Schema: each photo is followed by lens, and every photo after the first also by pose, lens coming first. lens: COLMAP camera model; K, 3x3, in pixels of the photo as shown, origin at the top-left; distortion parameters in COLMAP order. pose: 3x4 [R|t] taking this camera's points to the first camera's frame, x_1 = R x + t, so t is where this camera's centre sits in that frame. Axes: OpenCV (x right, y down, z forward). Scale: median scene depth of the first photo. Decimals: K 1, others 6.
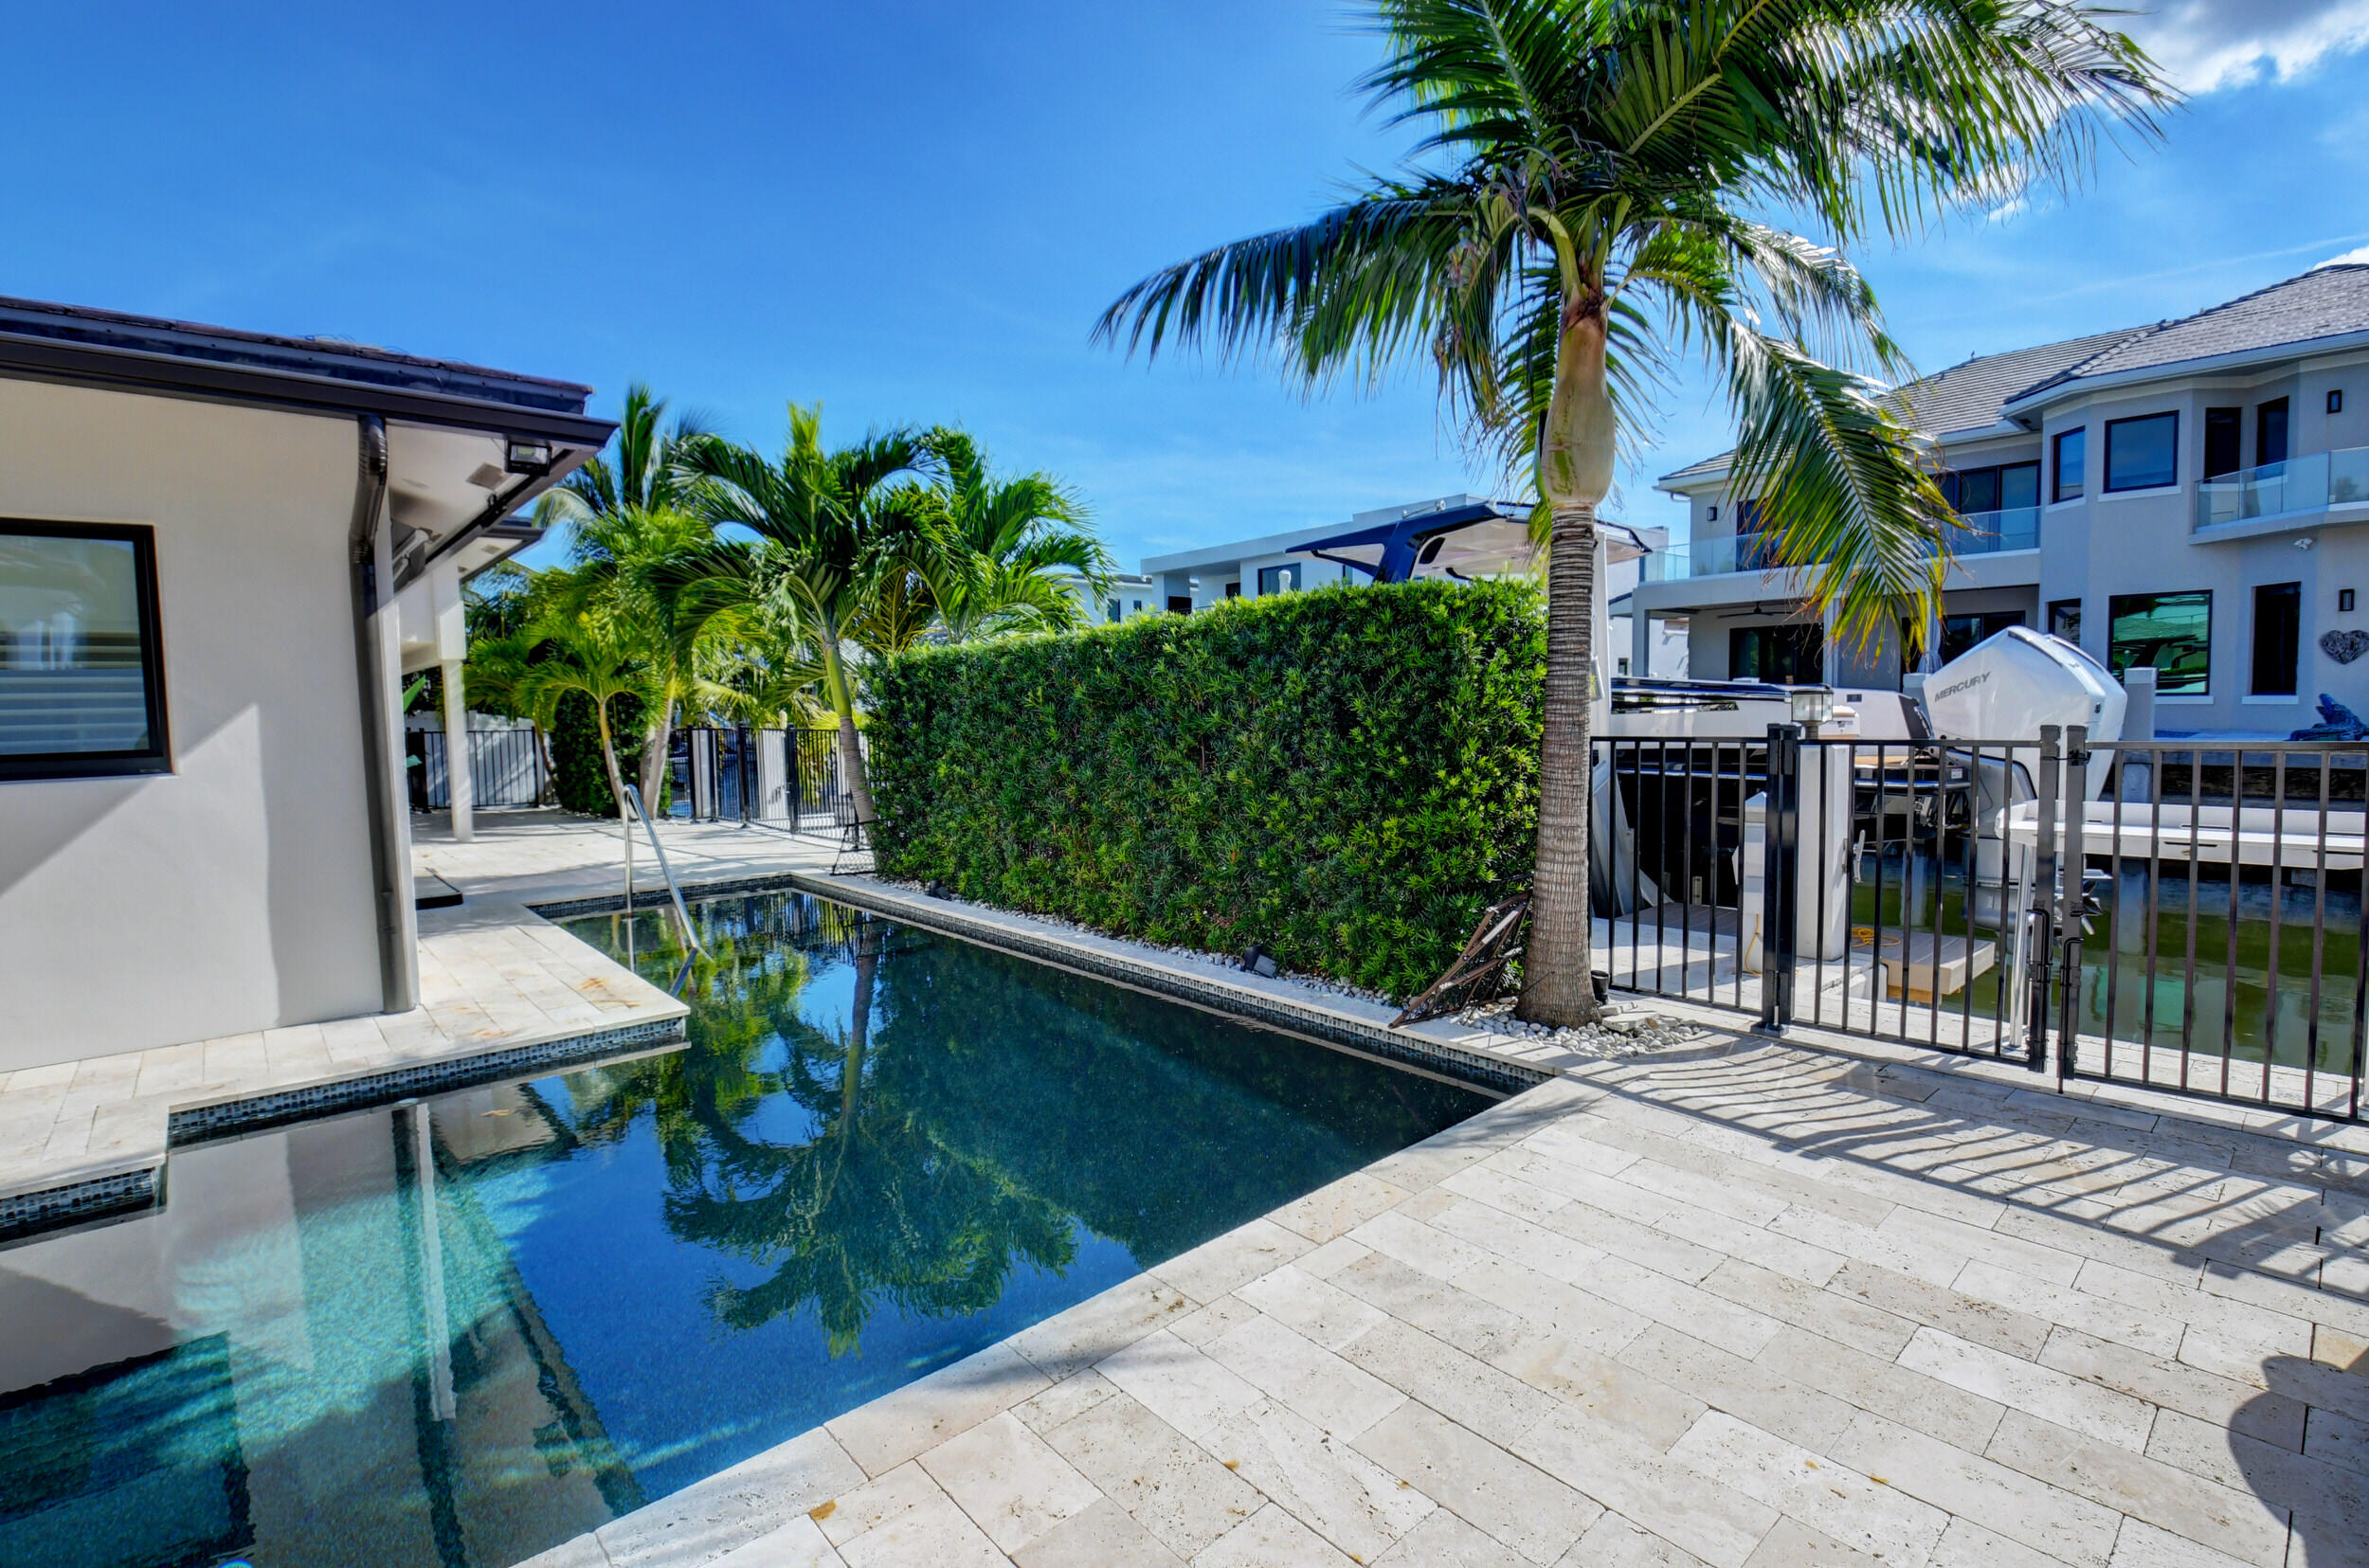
lens RADIAL K [[1076.3, 0, 1176.7], [0, 1076.3, 774.3], [0, 0, 1]] dist [0.002622, -0.014696]
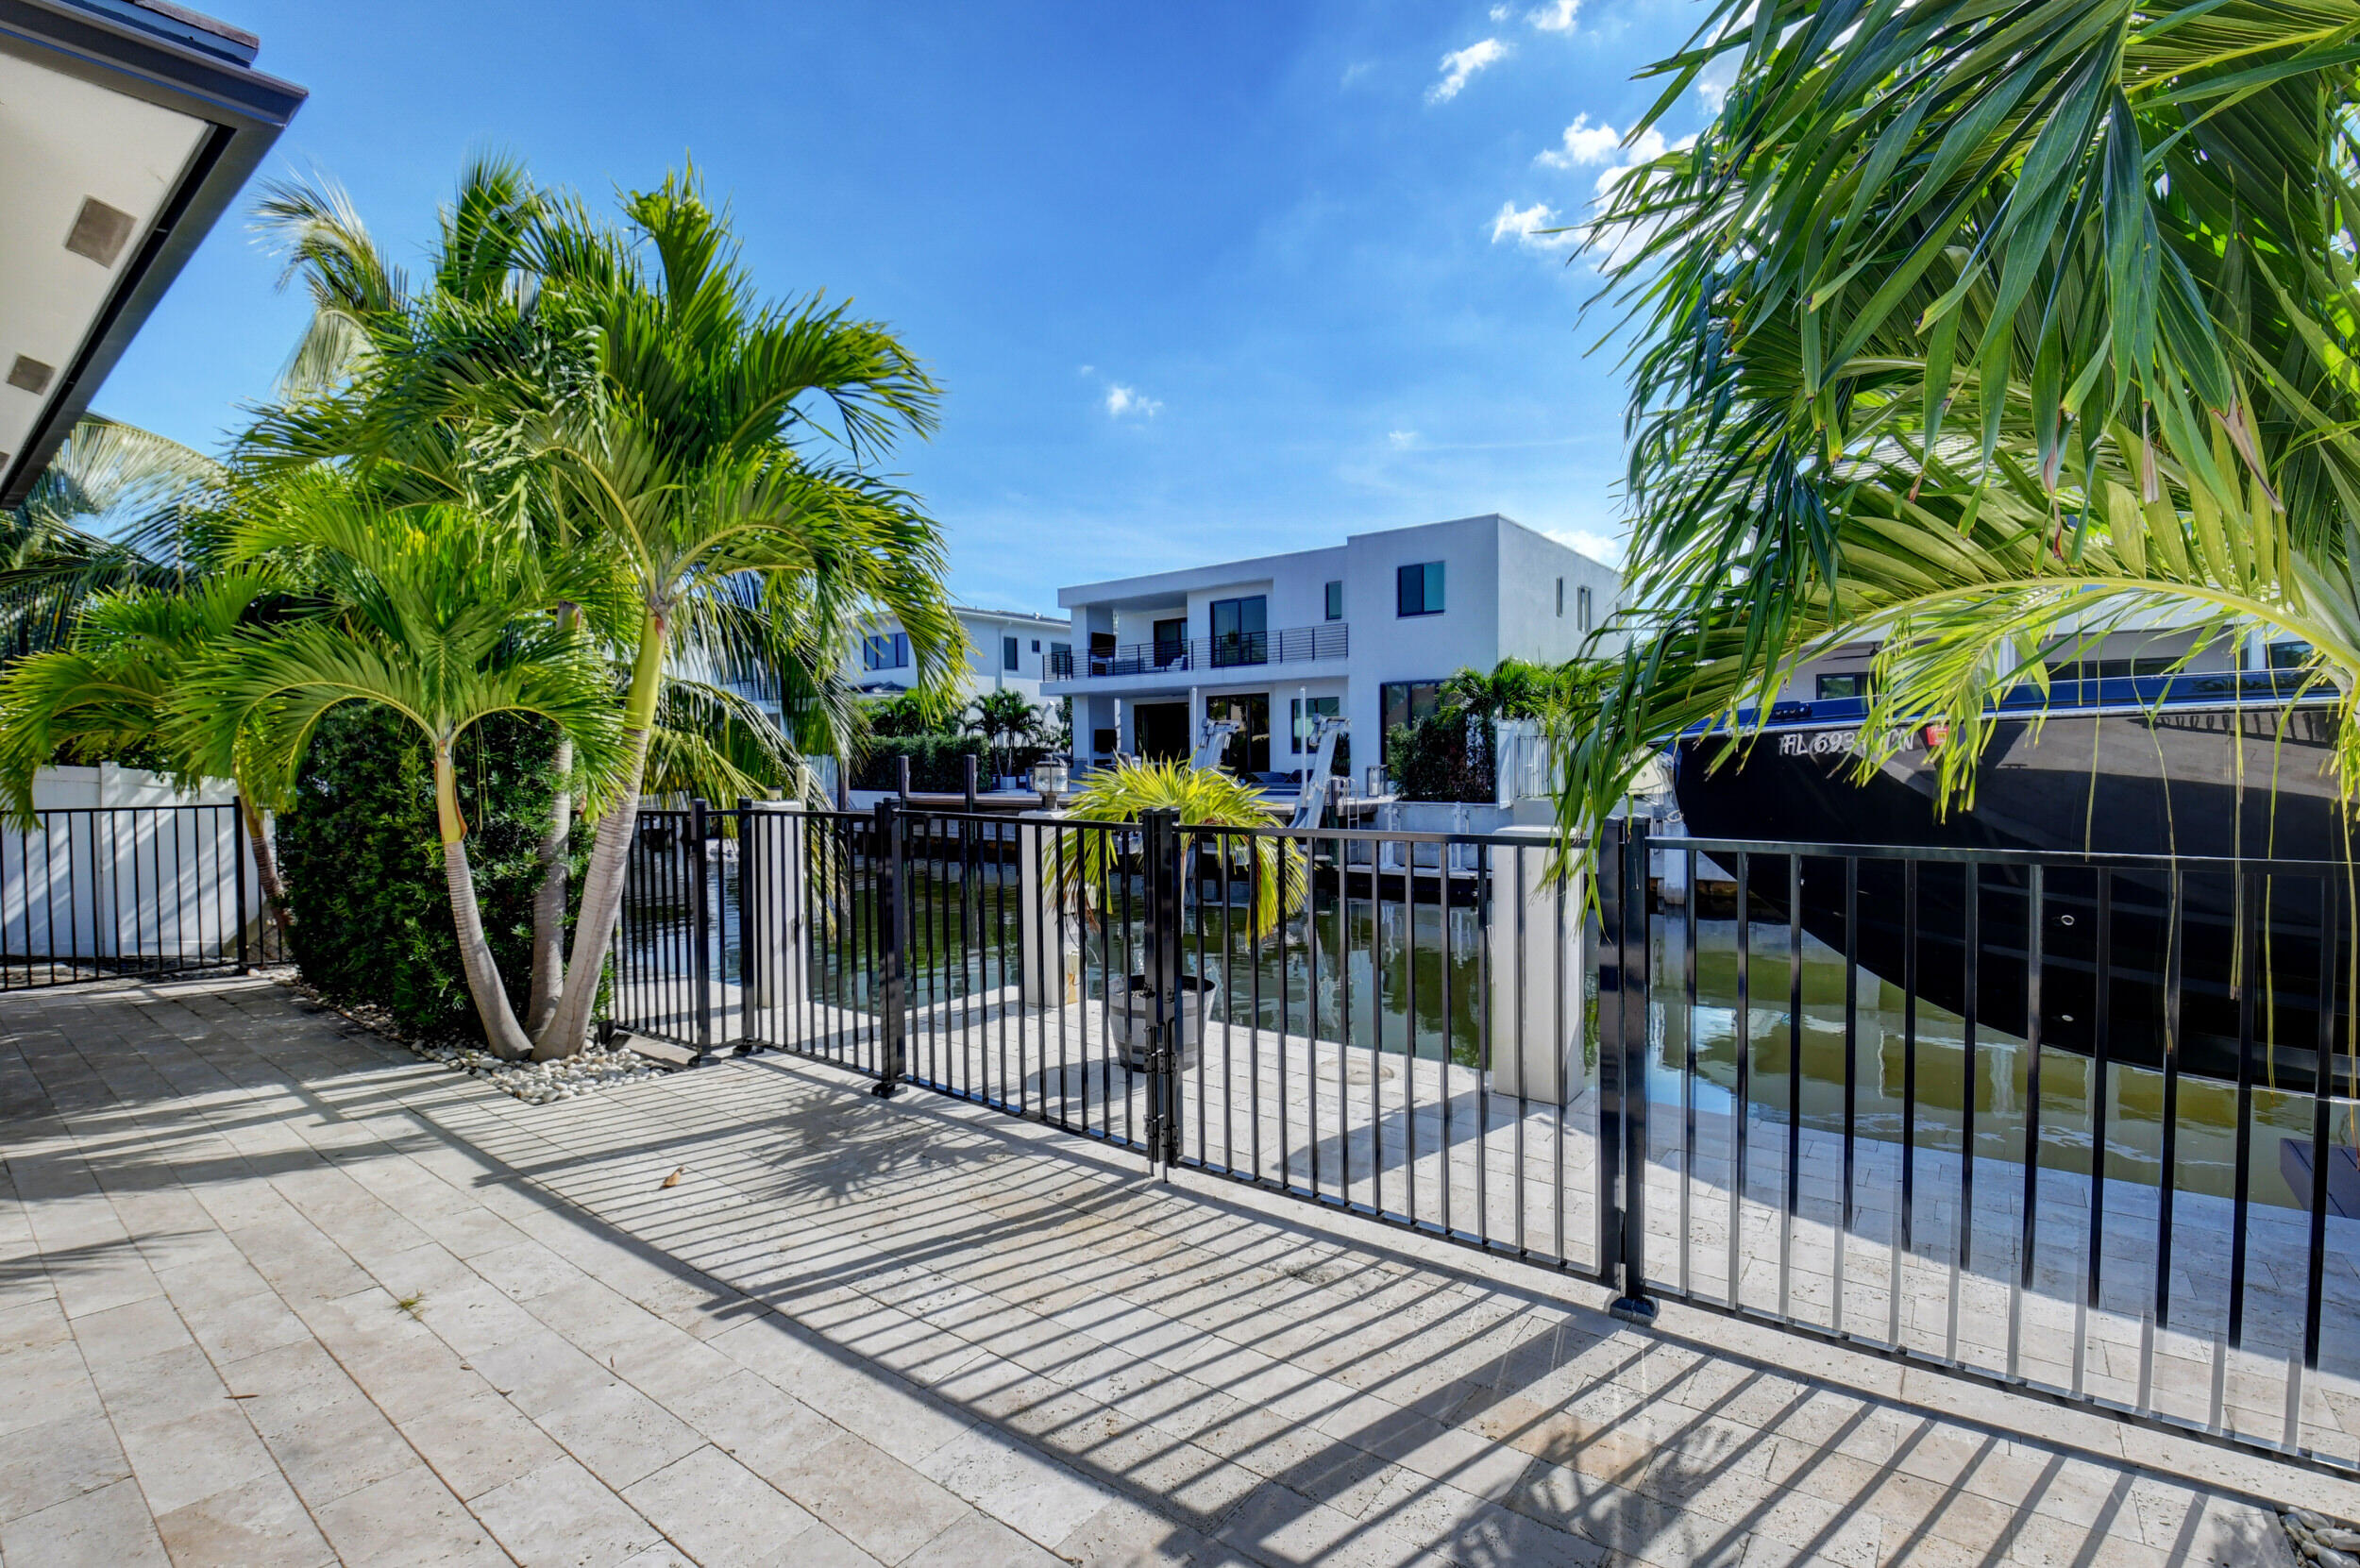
lens RADIAL K [[1074.3, 0, 1180.0], [0, 1074.3, 784.0], [0, 0, 1]] dist [0.015089, -0.023110]
pose [[0.983425, 0.001353, 0.181308, -1.000718], [0.006416, 0.999086, -0.042258, -0.099541], [-0.181199, 0.042721, 0.982518, 1.682282]]
